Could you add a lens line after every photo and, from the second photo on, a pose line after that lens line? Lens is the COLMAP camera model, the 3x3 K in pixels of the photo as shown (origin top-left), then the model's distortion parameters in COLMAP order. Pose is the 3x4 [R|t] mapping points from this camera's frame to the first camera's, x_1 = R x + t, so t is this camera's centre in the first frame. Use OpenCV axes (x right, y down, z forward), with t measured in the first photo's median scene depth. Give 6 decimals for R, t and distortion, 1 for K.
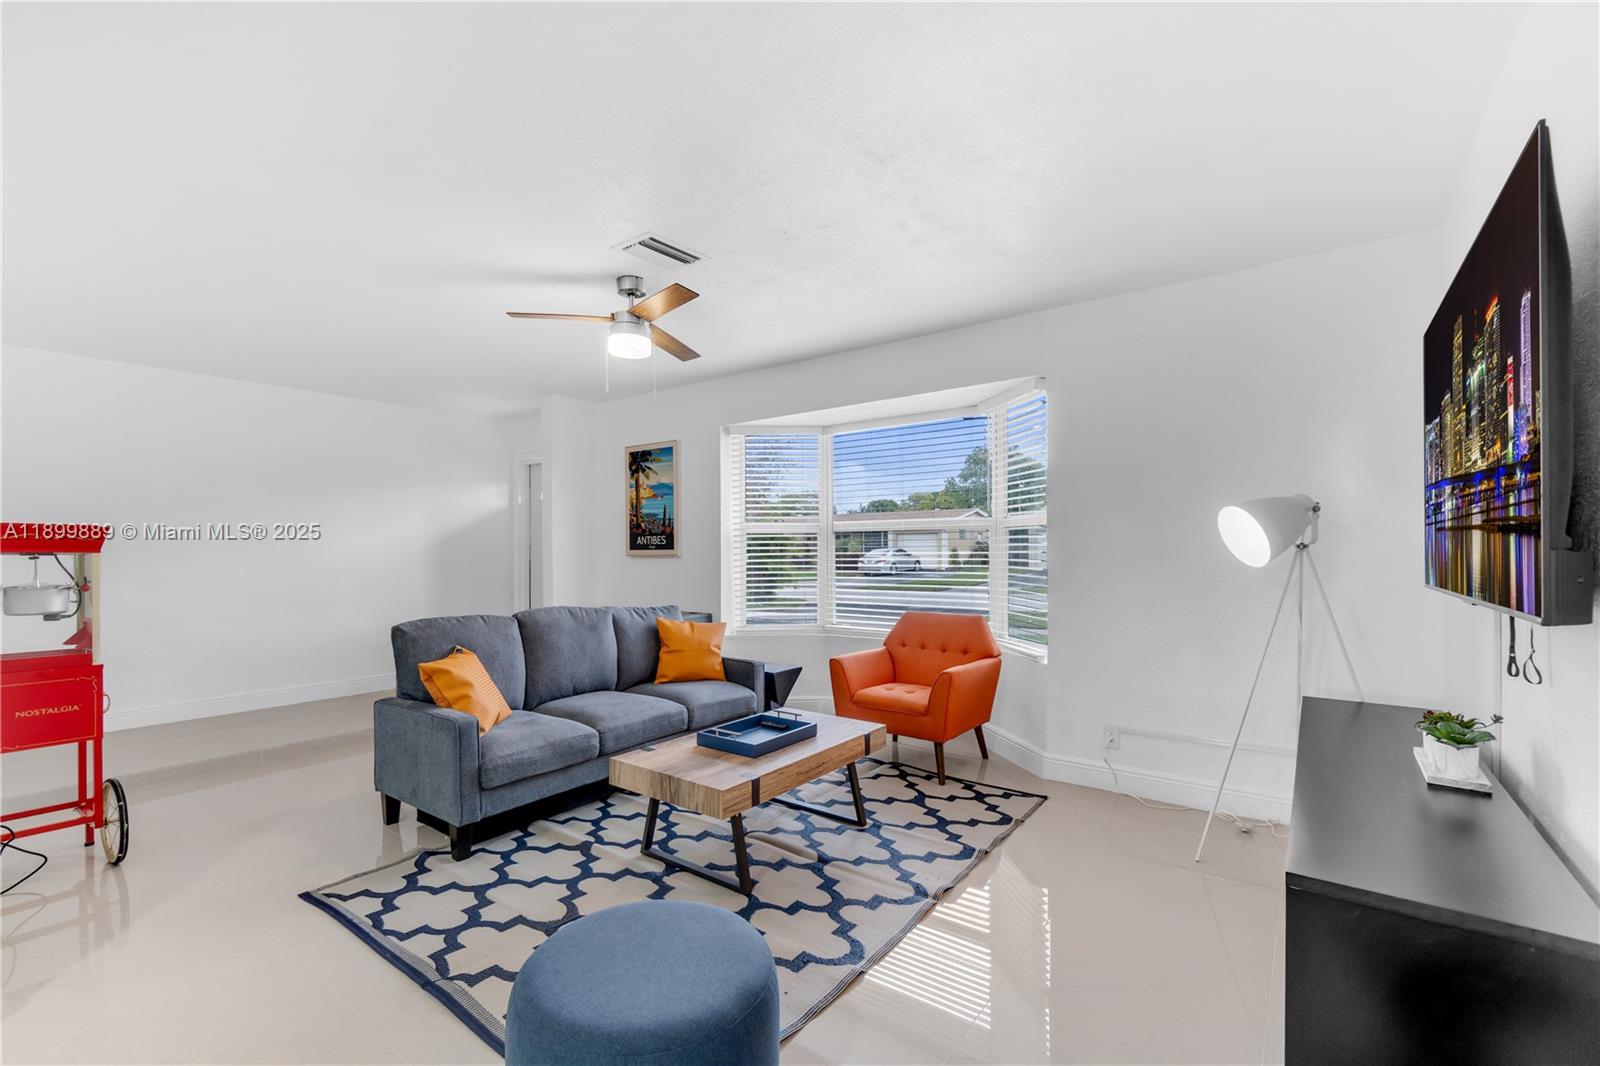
lens RADIAL K [[691.0, 0, 796.2], [0, 691.0, 548.5], [0, 0, 1]] dist [-0.008444, 0.000288]
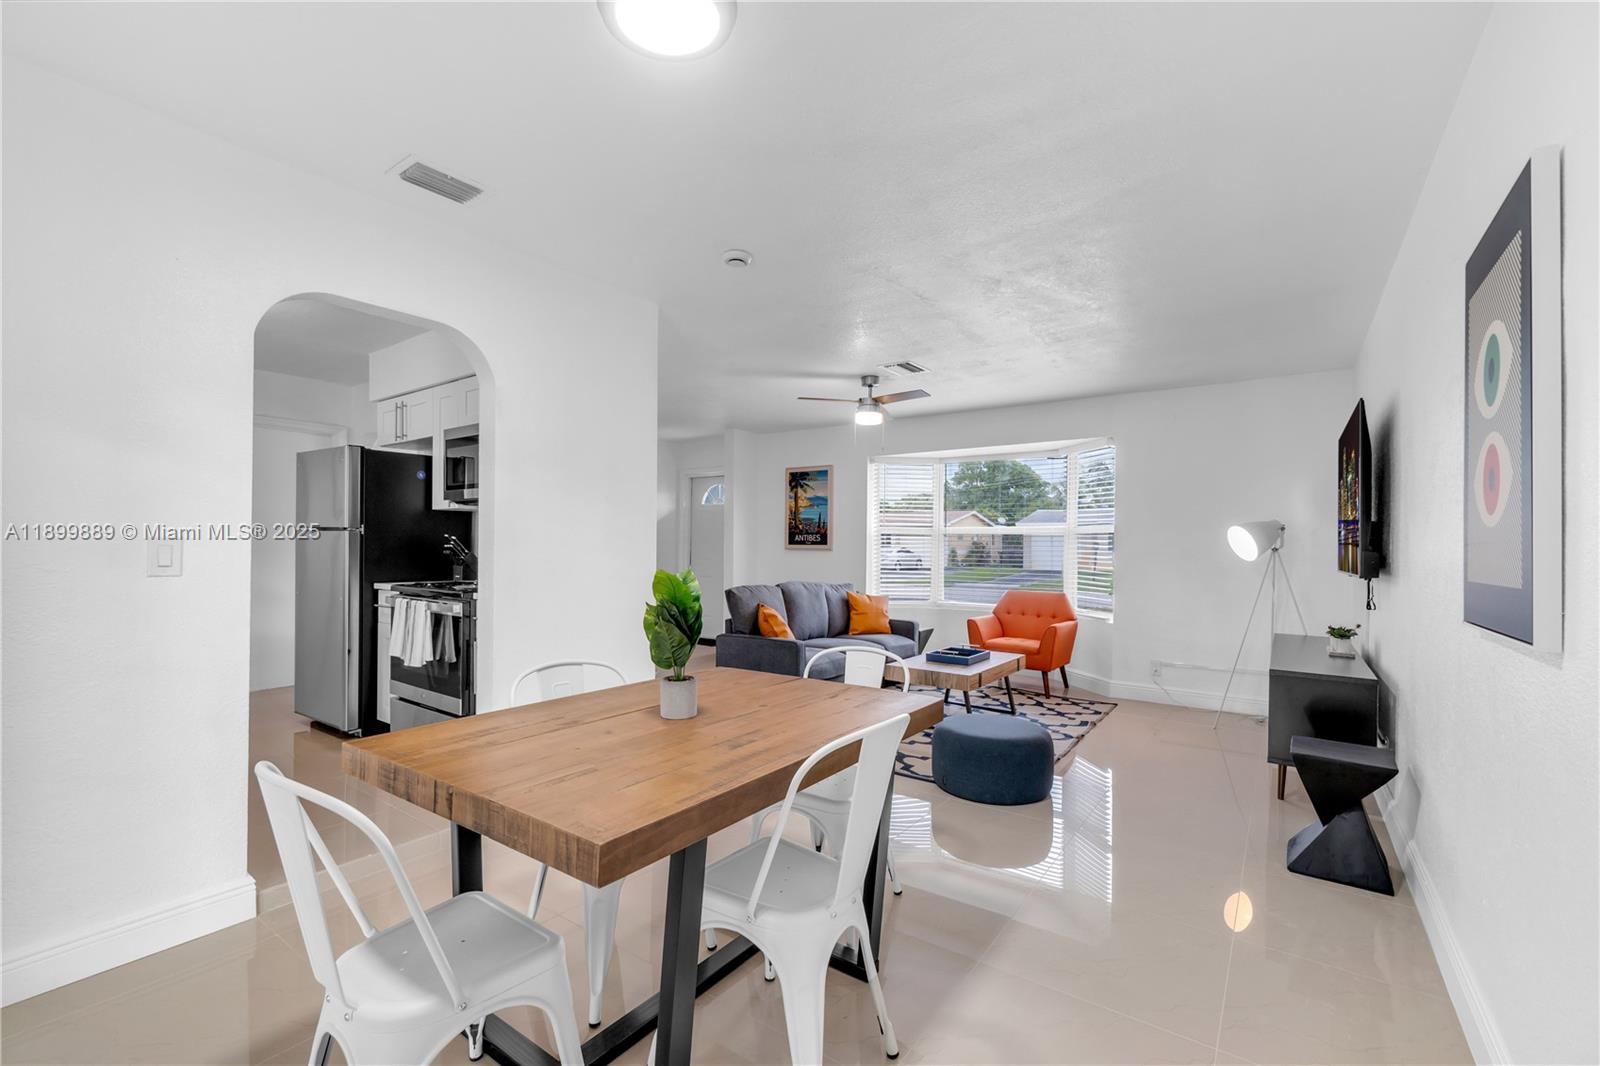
lens RADIAL K [[691.0, 0, 797.5], [0, 691.0, 540.6], [0, 0, 1]] dist [-0.008444, 0.000288]
pose [[0.999286, 0.018777, 0.032794, -0.359910], [-0.018562, 0.999804, -0.006837, 0.004144], [-0.032916, 0.006223, 0.999439, -0.476338]]
